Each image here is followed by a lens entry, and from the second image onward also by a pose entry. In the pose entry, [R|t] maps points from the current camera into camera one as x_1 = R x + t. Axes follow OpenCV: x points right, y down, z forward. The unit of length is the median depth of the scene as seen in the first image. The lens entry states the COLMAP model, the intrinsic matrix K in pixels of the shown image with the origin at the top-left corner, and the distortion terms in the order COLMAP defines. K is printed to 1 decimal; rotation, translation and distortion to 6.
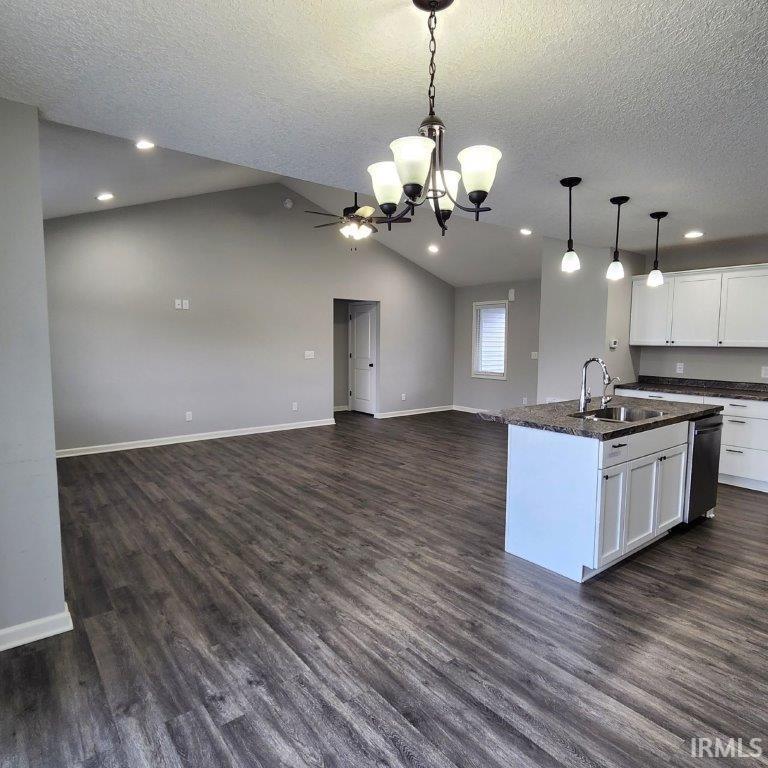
lens RADIAL K [[479.5, 0, 384.0], [0, 479.5, 384.0], [0, 0, 1]] dist [-0.000543, -0.001173]
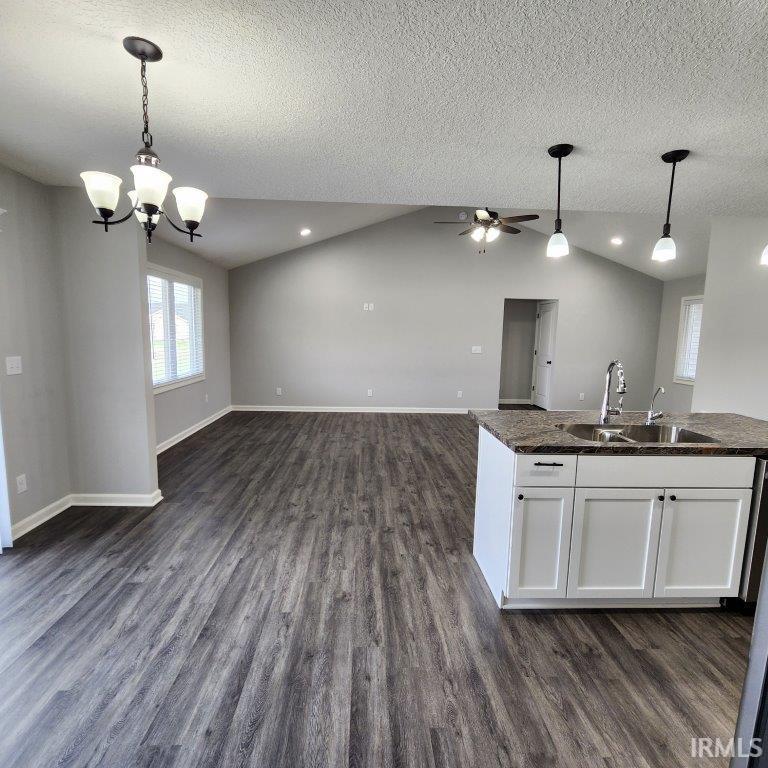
lens RADIAL K [[412.2, 0, 384.0], [0, 412.2, 384.0], [0, 0, 1]] dist [-0.001694, 0.000327]
pose [[0.815395, 0.083251, -0.572888, 0.610991], [-0.071348, 0.996513, 0.043262, -0.019304], [0.574492, 0.005598, 0.818491, 0.233513]]
